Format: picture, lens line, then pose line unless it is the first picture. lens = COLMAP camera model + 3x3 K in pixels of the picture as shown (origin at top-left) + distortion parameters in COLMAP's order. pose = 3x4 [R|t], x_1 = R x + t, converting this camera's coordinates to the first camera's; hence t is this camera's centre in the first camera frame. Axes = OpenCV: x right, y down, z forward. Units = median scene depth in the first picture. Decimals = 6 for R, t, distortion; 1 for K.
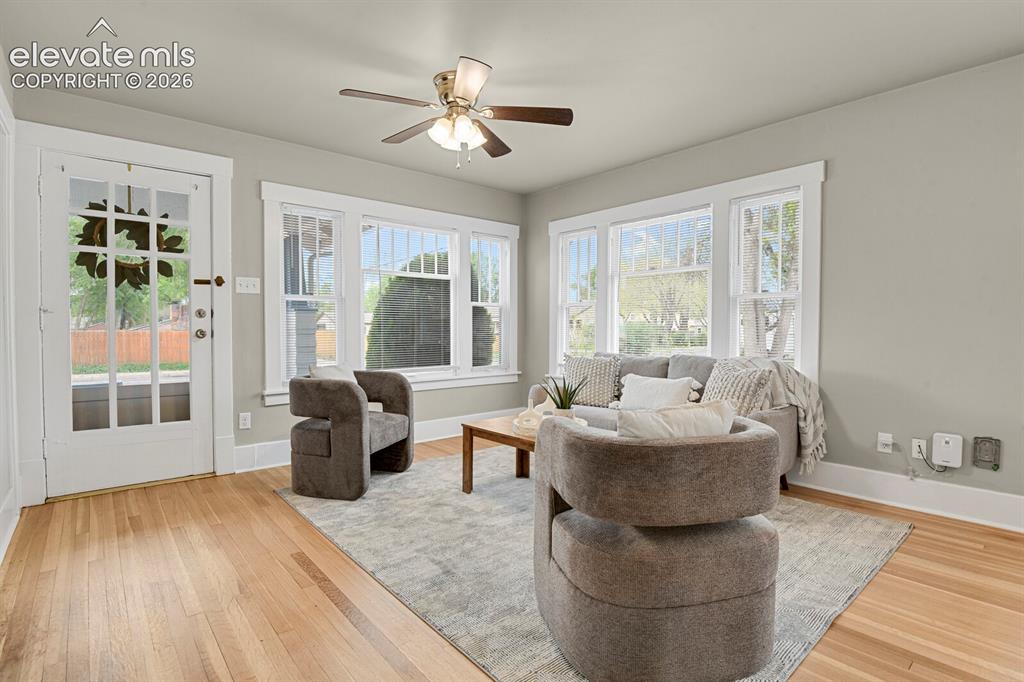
lens RADIAL K [[501.0, 0, 527.6], [0, 501.0, 340.9], [0, 0, 1]] dist [-0.025967, 0.000324]
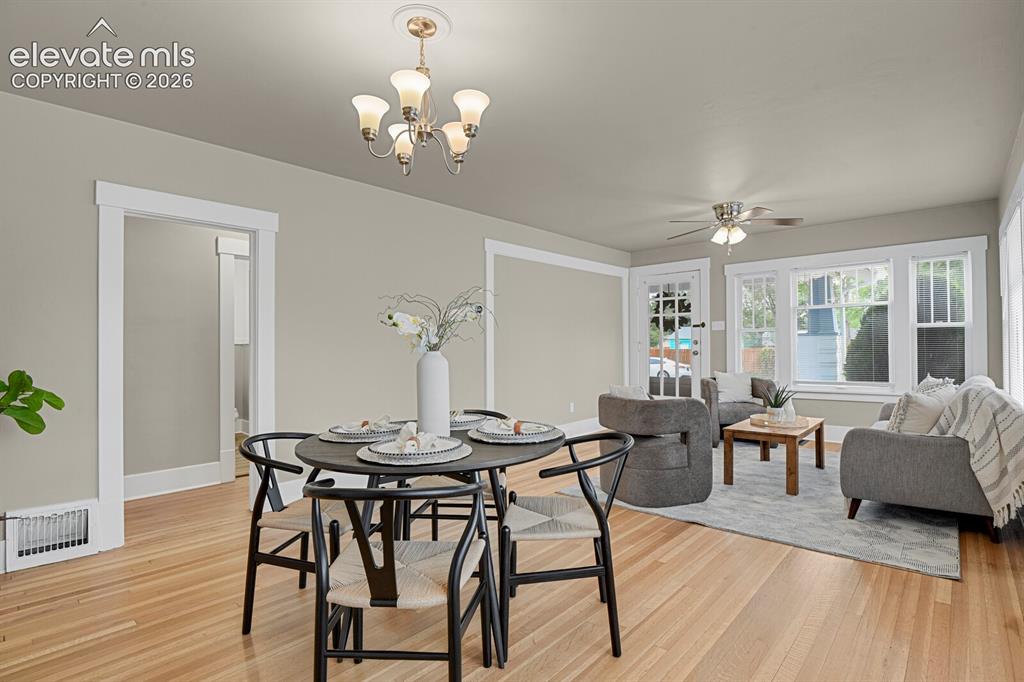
lens RADIAL K [[497.2, 0, 521.1], [0, 497.2, 341.5], [0, 0, 1]] dist [-0.022761, -0.001448]
pose [[0.125937, -0.015357, -0.991919, 1.214412], [-0.014484, 0.999745, -0.017317, -0.016319], [0.991933, 0.016548, 0.125682, 0.088259]]
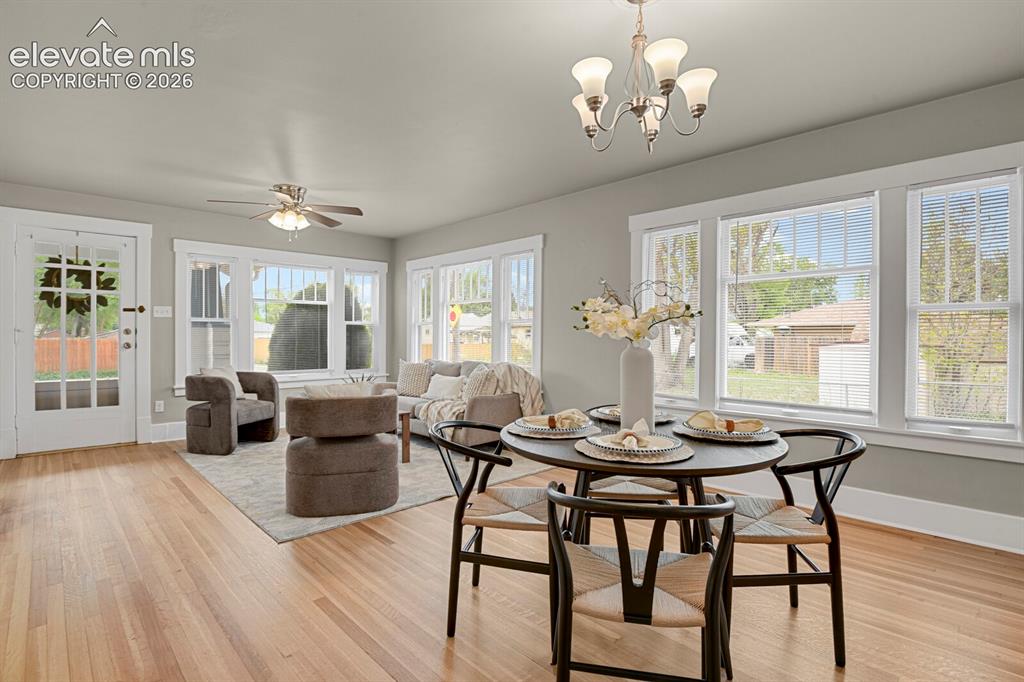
lens RADIAL K [[497.2, 0, 521.1], [0, 497.2, 341.5], [0, 0, 1]] dist [-0.022761, -0.001448]
pose [[0.998822, 0.002863, 0.048443, 0.441144], [-0.002096, 0.999872, -0.015866, -0.006387], [-0.048482, 0.015746, 0.998700, -0.509491]]
